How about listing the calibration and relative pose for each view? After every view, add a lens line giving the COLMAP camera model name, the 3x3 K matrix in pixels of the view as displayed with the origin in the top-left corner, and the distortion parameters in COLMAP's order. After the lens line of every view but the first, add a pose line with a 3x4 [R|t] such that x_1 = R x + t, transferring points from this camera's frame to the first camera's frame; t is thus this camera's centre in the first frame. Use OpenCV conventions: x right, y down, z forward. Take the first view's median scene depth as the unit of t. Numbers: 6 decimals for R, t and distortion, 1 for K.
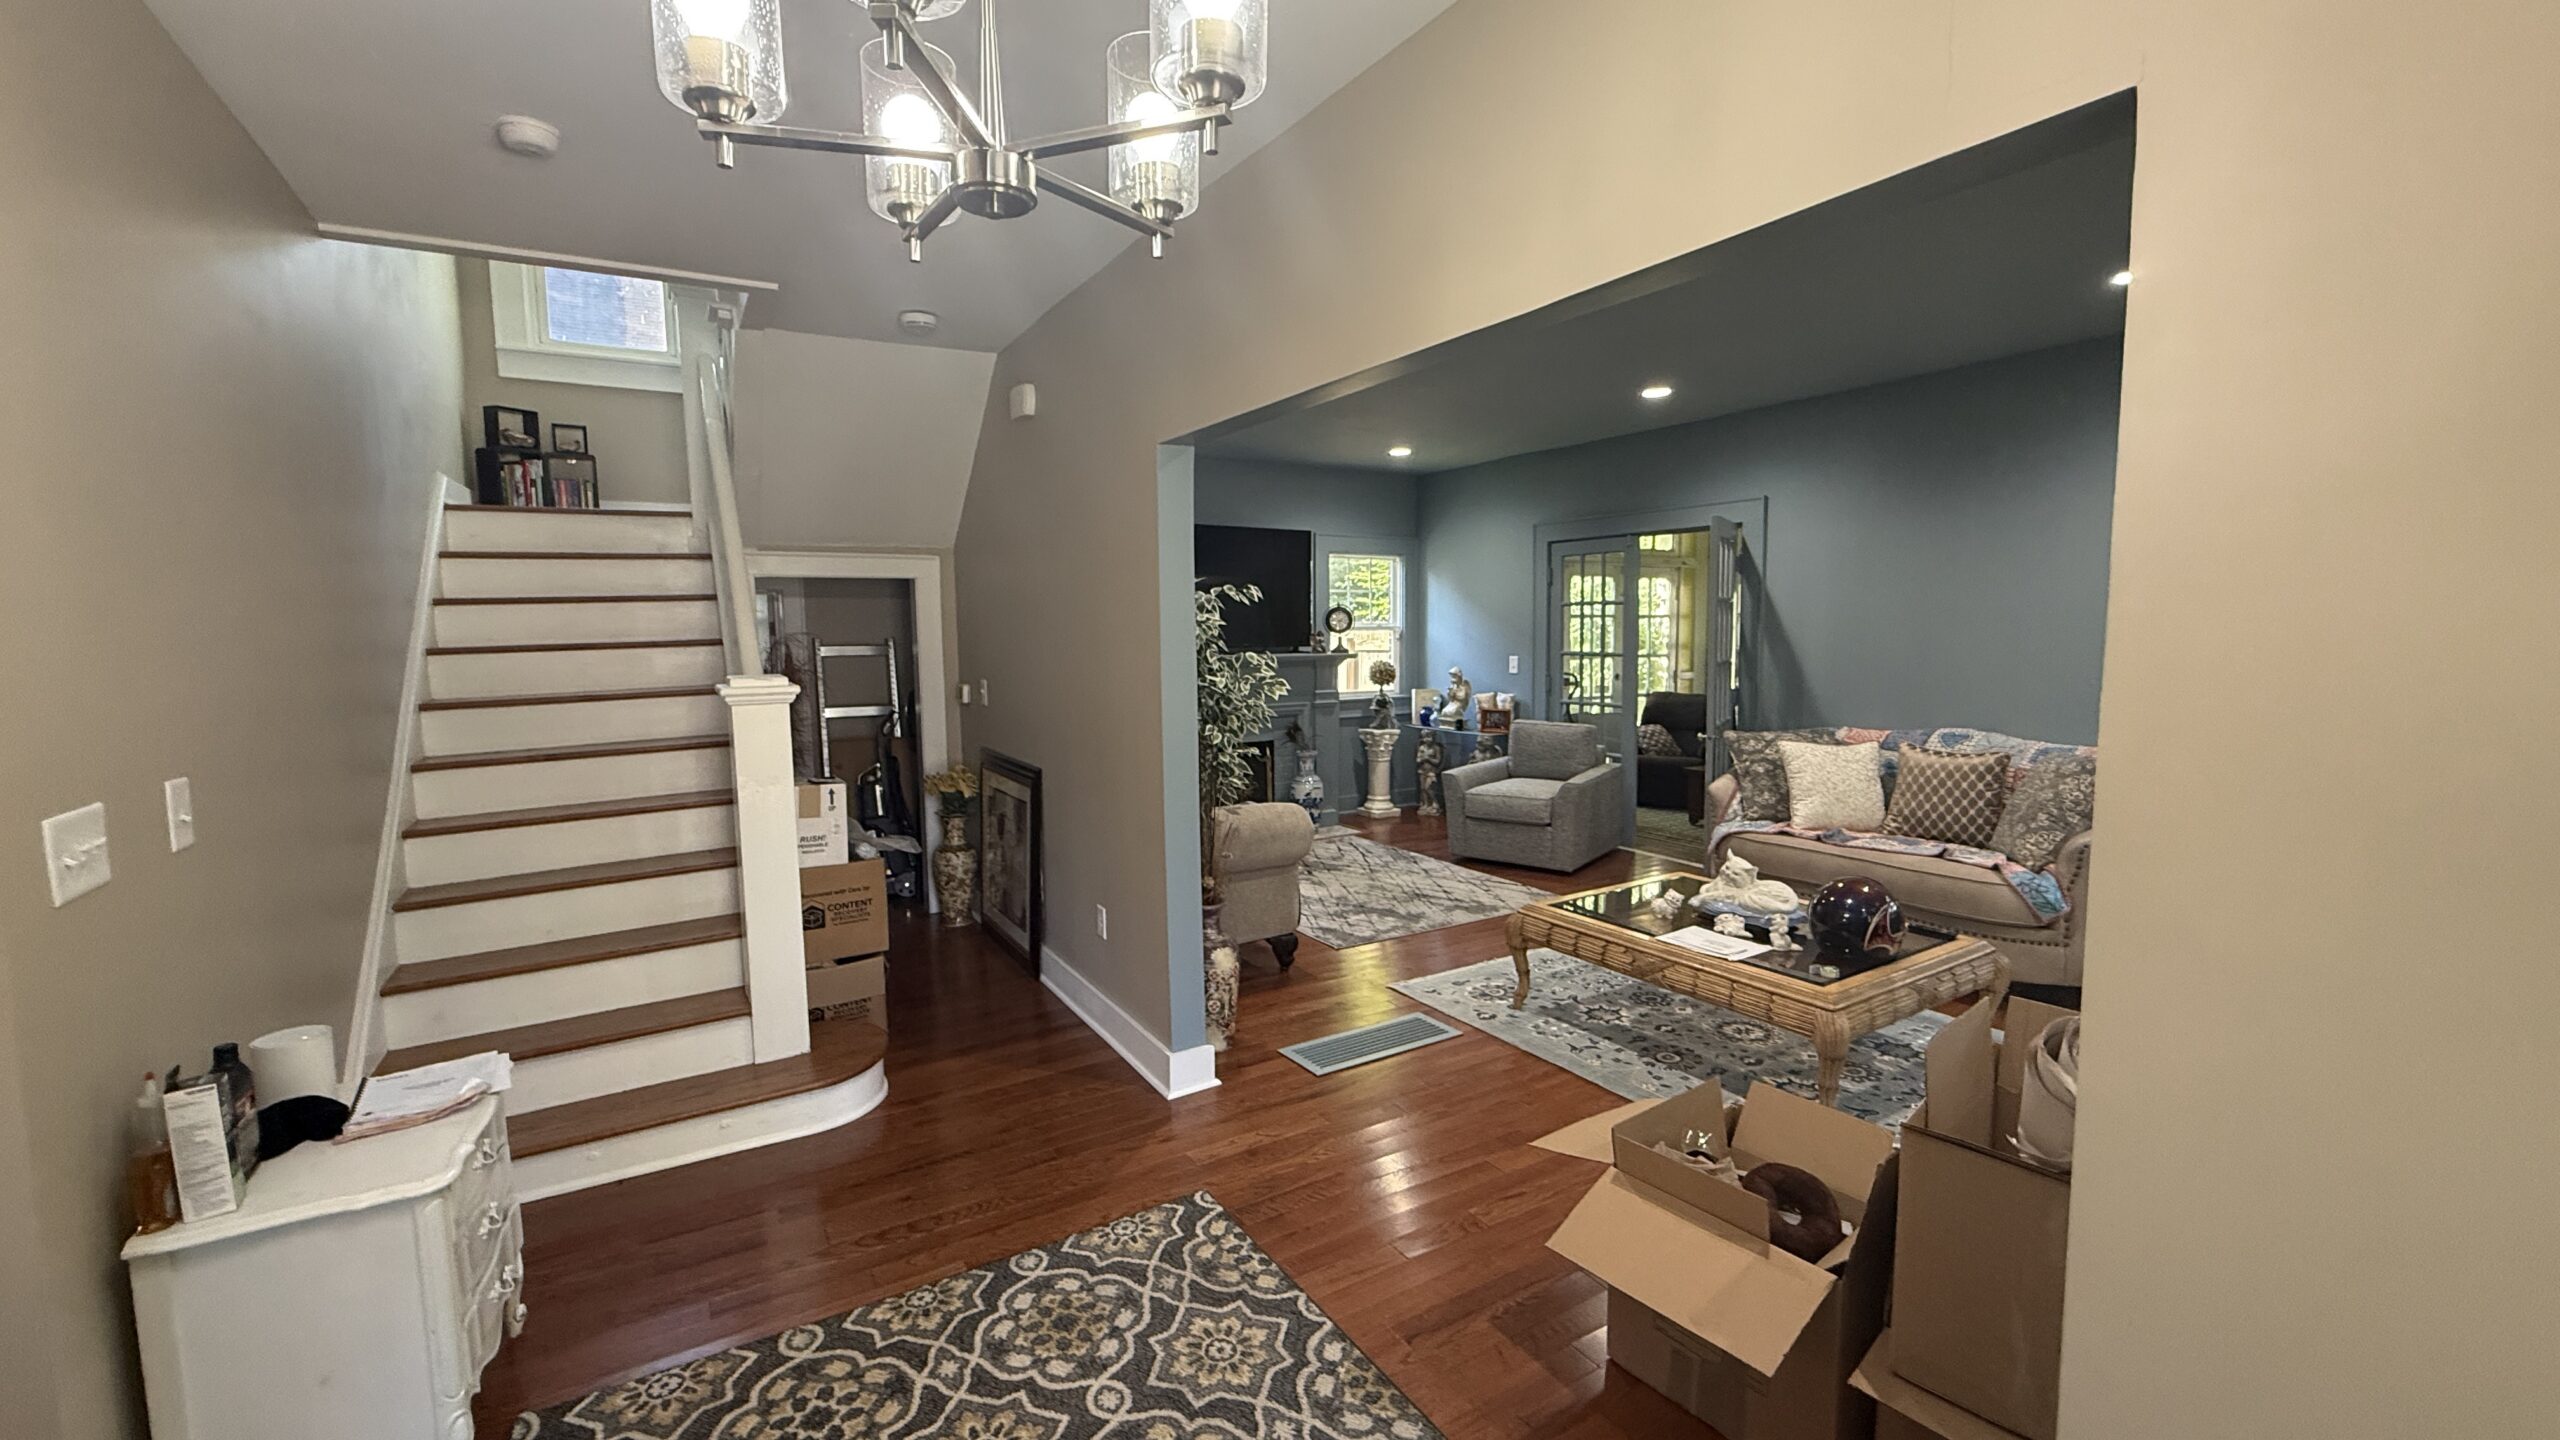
lens RADIAL K [[1016.5, 0, 1268.7], [0, 1016.5, 723.9], [0, 0, 1]] dist [-0.000400, -0.000221]
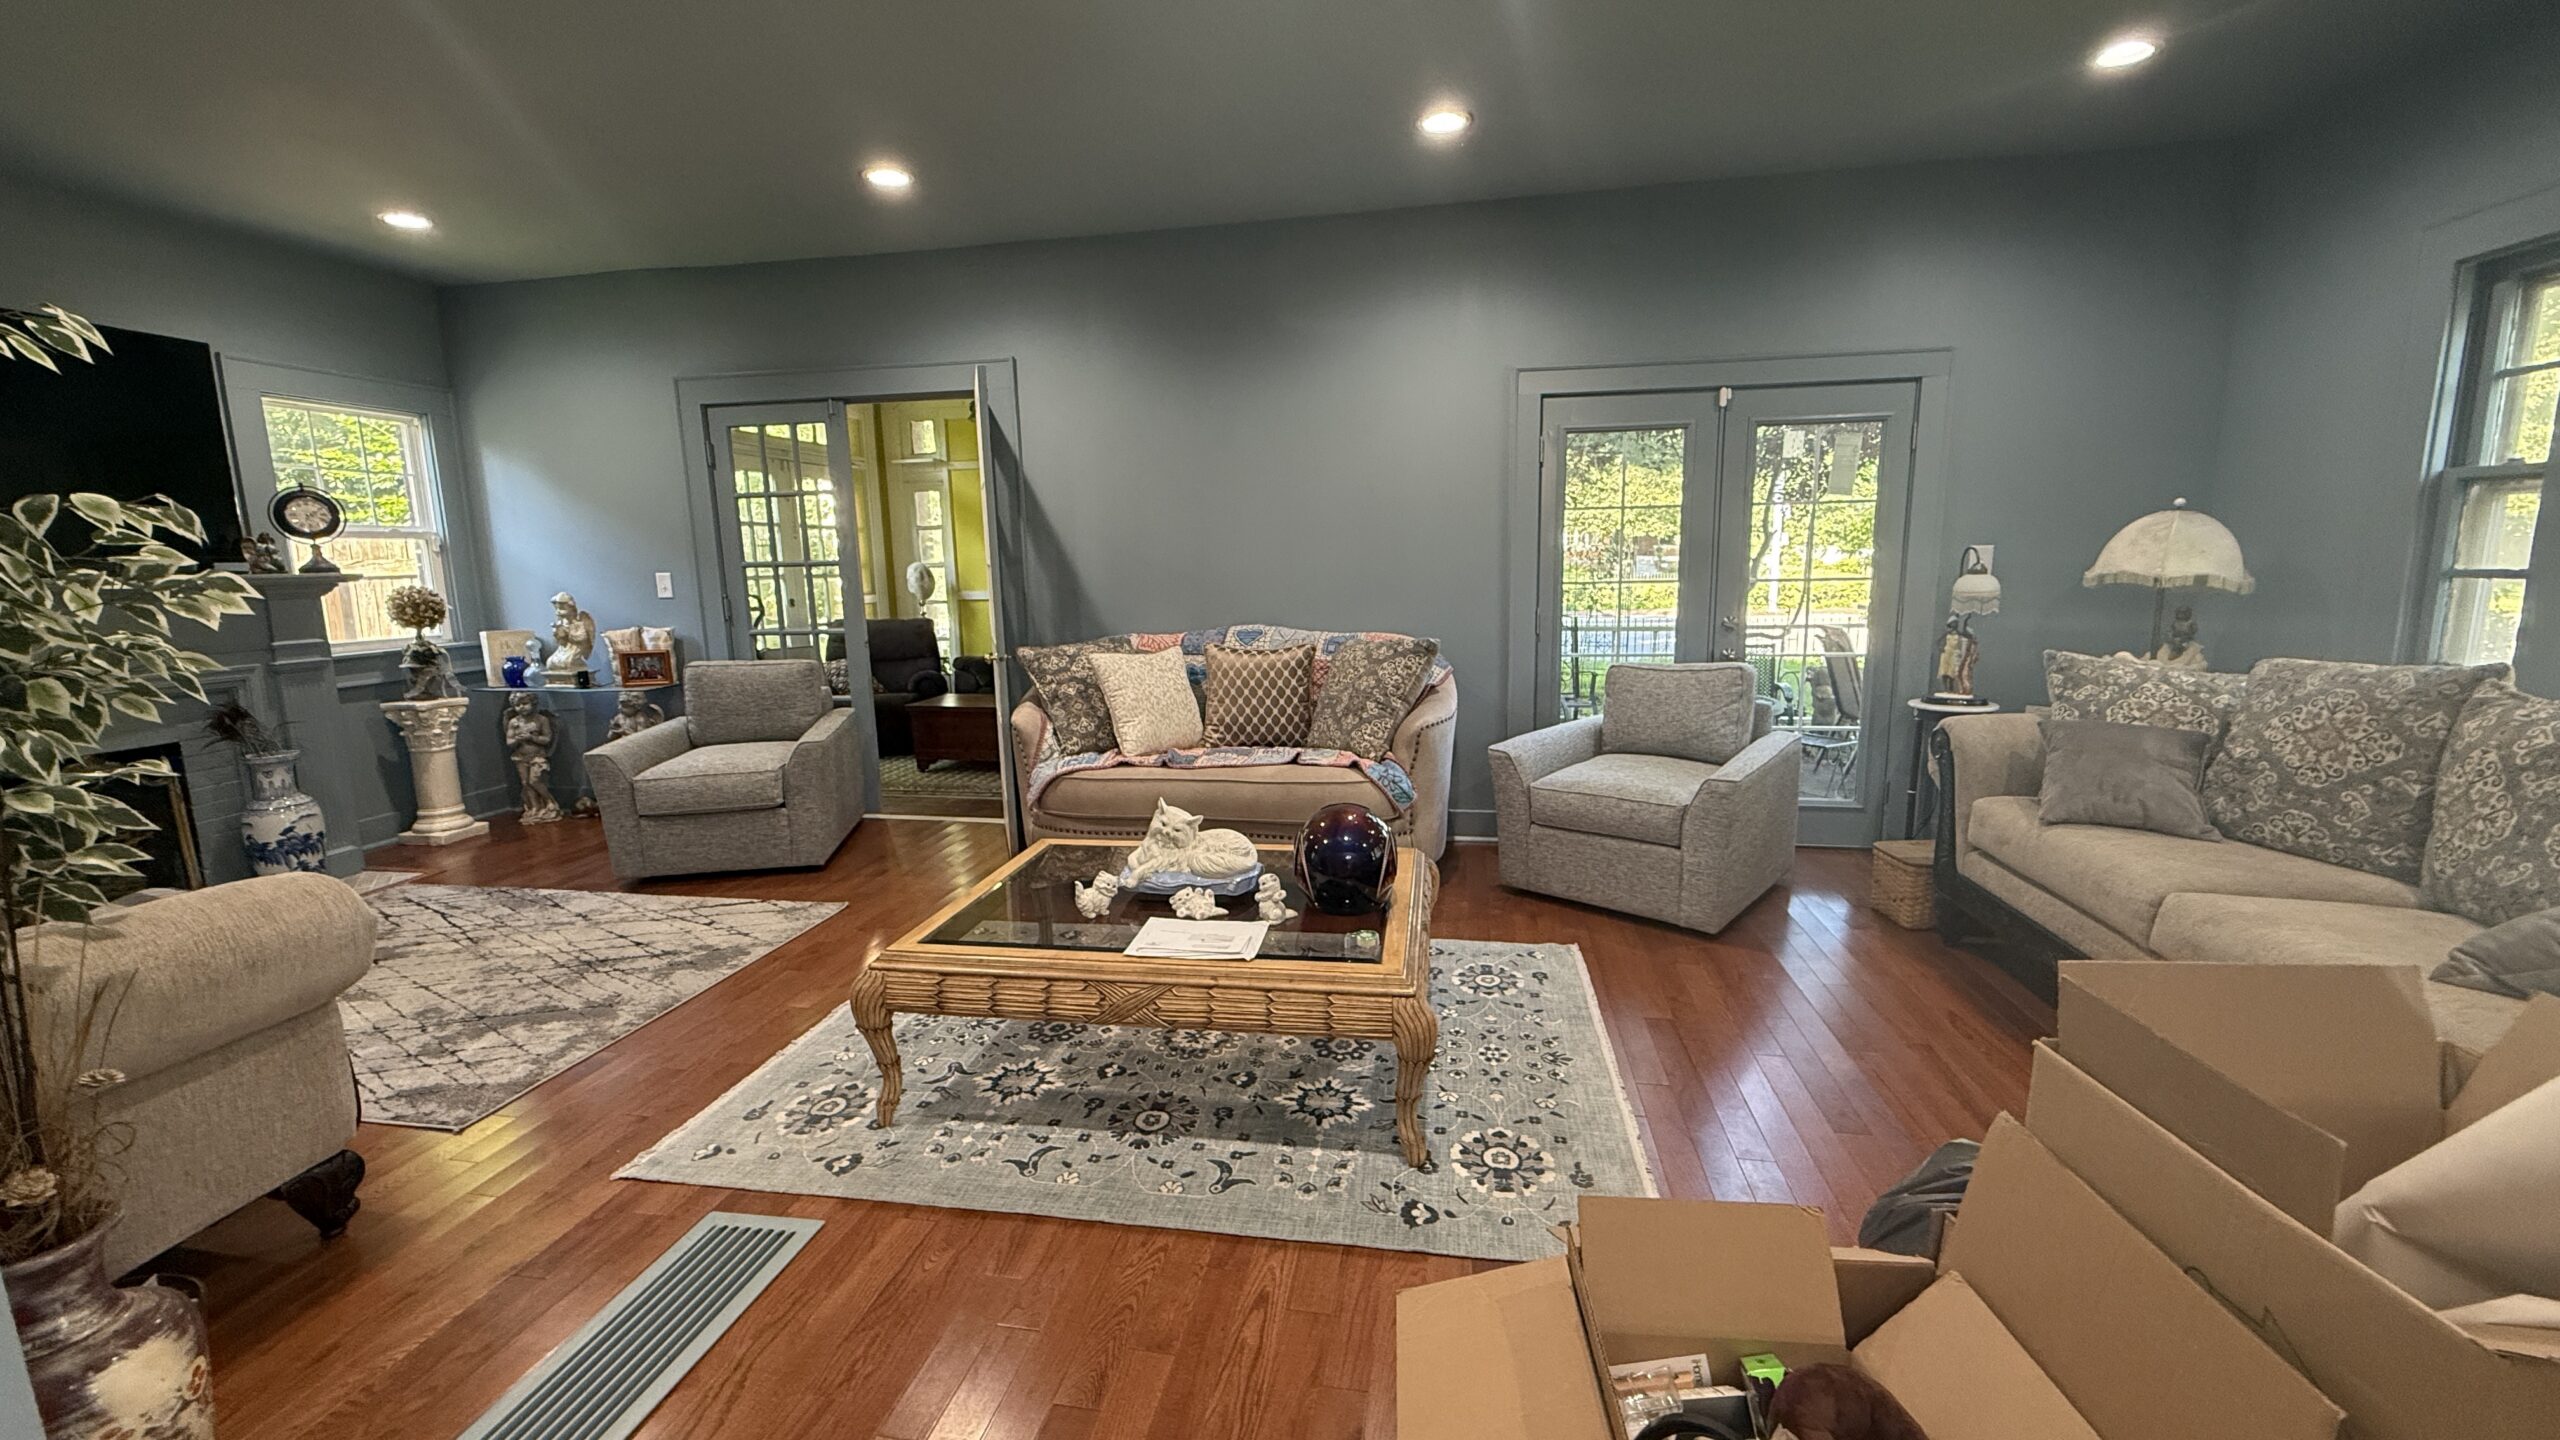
lens RADIAL K [[1016.5, 0, 1276.6], [0, 1016.5, 719.8], [0, 0, 1]] dist [-0.000400, -0.000221]
pose [[0.658956, -0.124195, 0.741858, -0.014029], [0.084821, 0.992253, 0.090772, 0.008249], [-0.747384, 0.003111, 0.664385, 0.364906]]
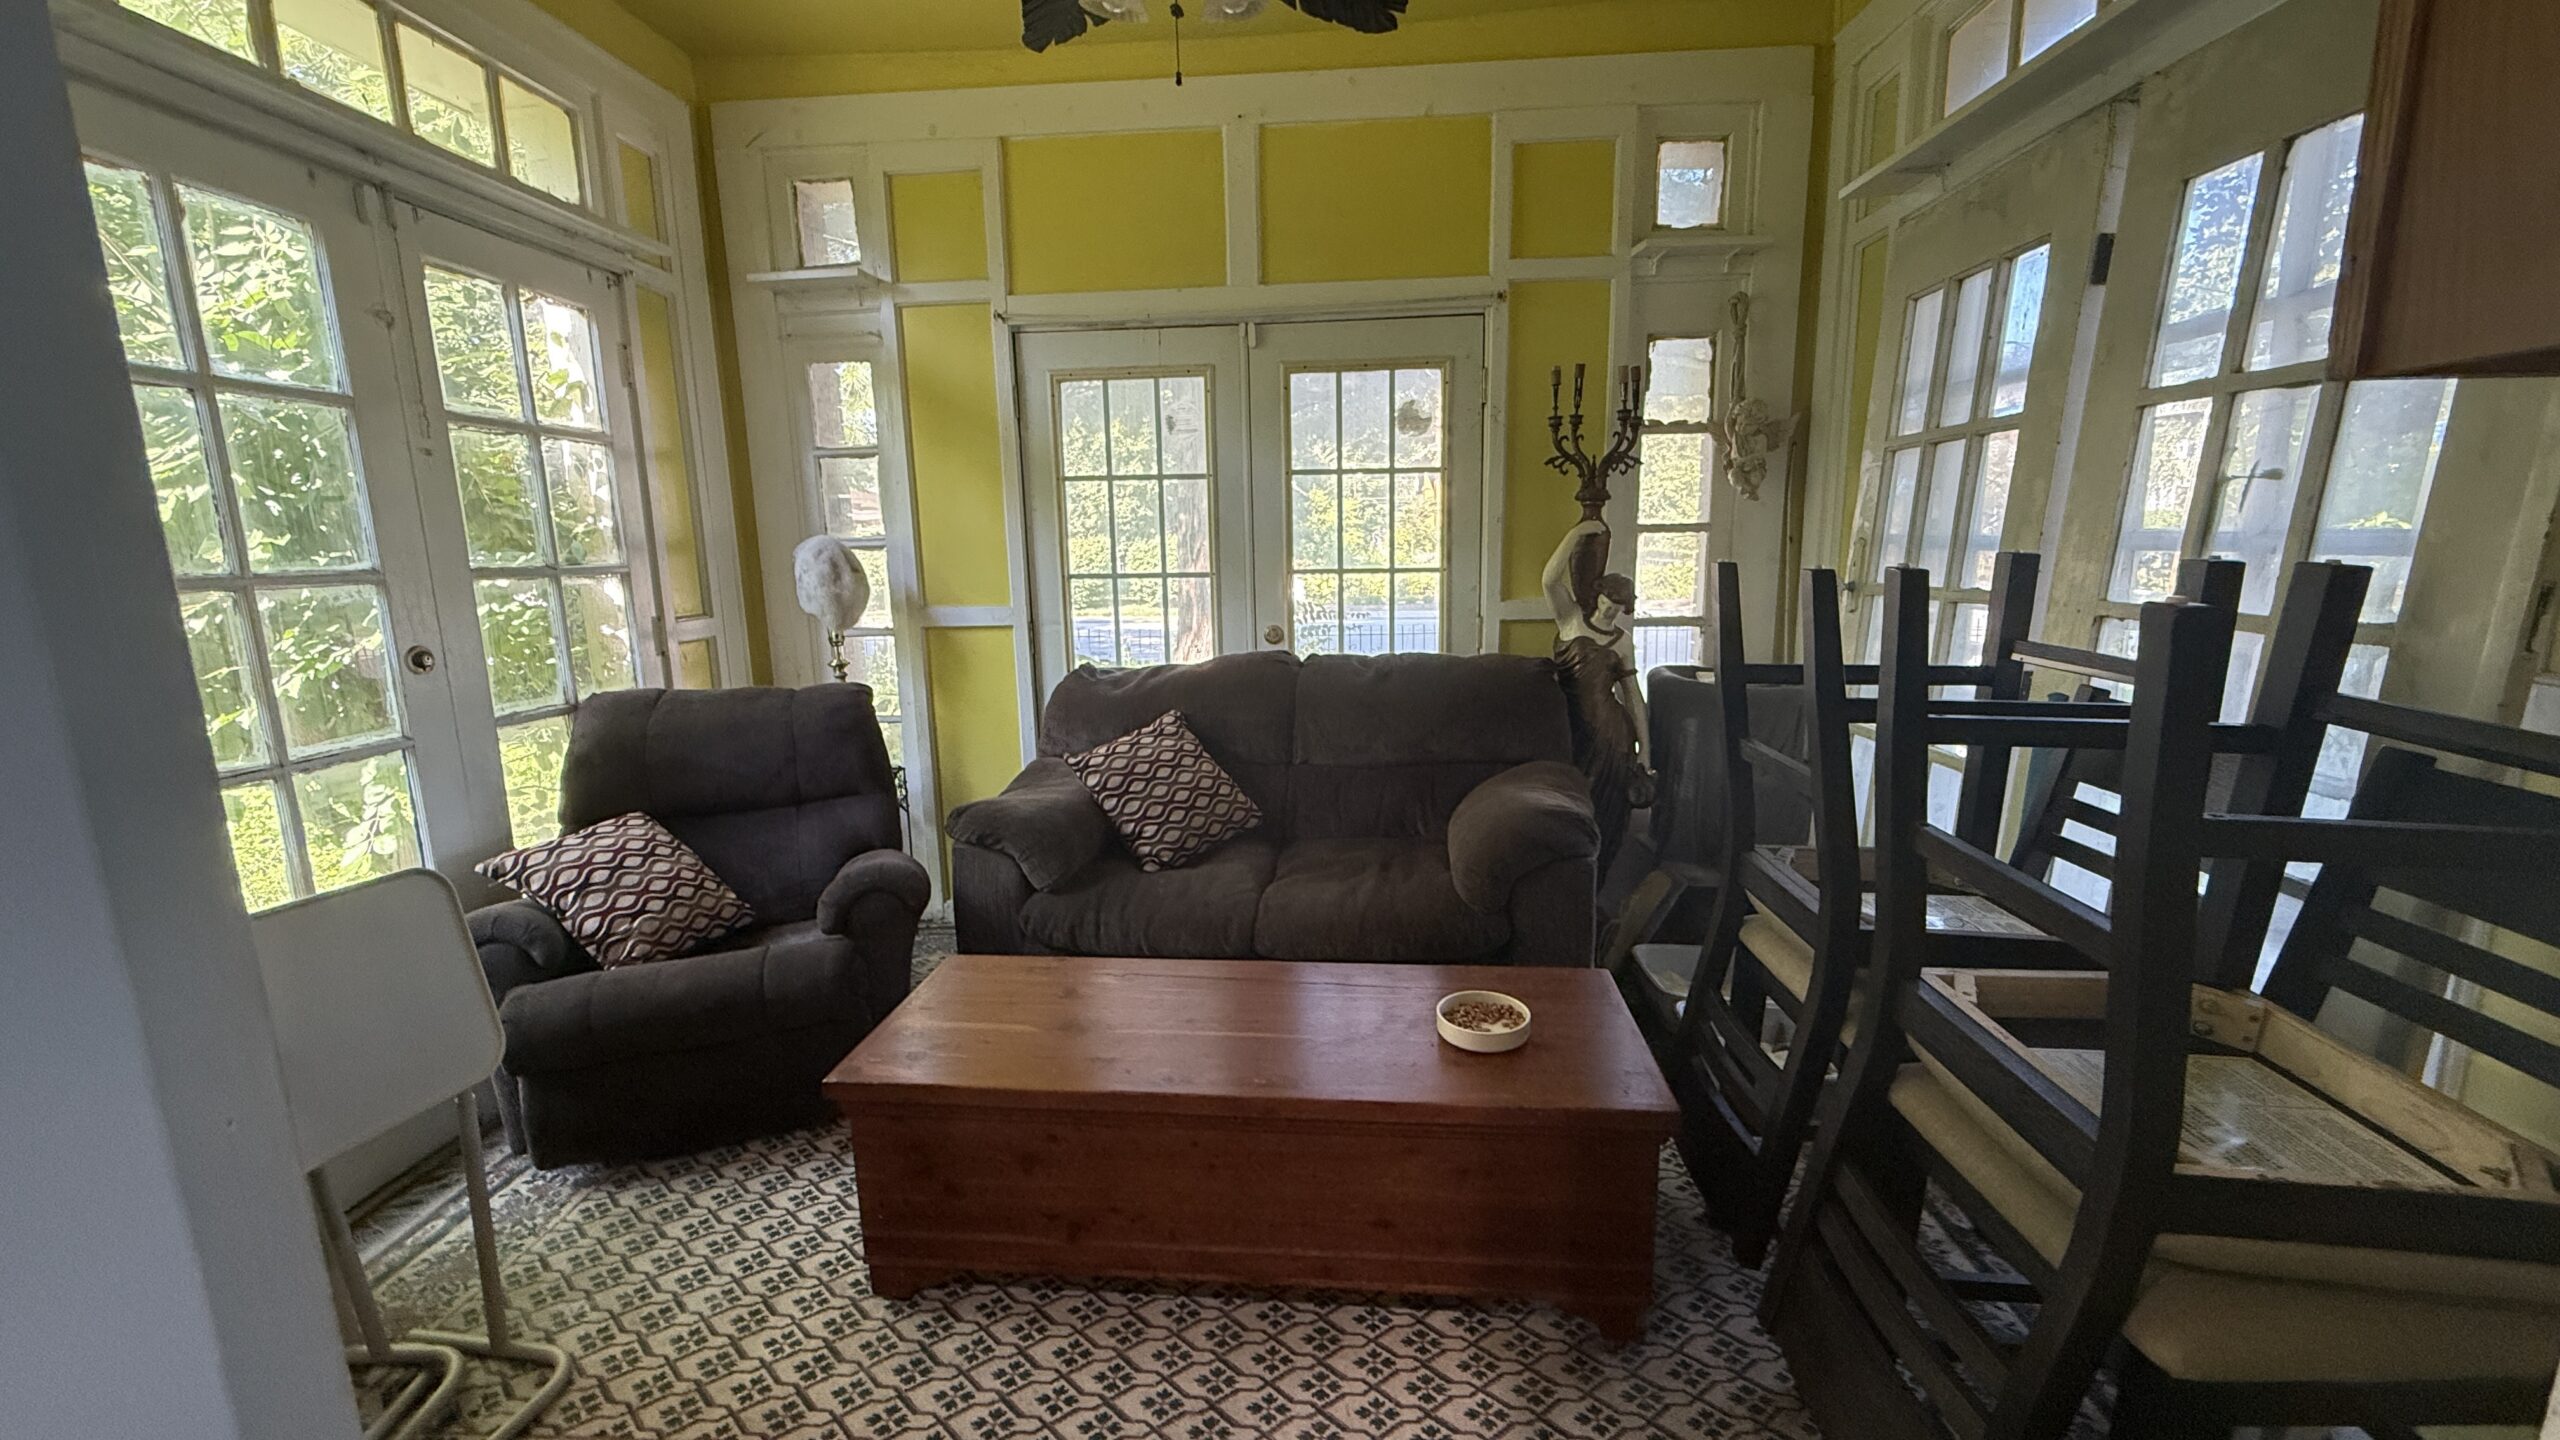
lens RADIAL K [[1016.5, 0, 1282.2], [0, 1016.5, 723.9], [0, 0, 1]] dist [-0.000400, -0.000221]
pose [[0.579811, -0.150389, 0.800751, 0.503794], [0.093365, 0.988607, 0.118066, -0.077460], [-0.809384, 0.006306, 0.587246, 1.302094]]
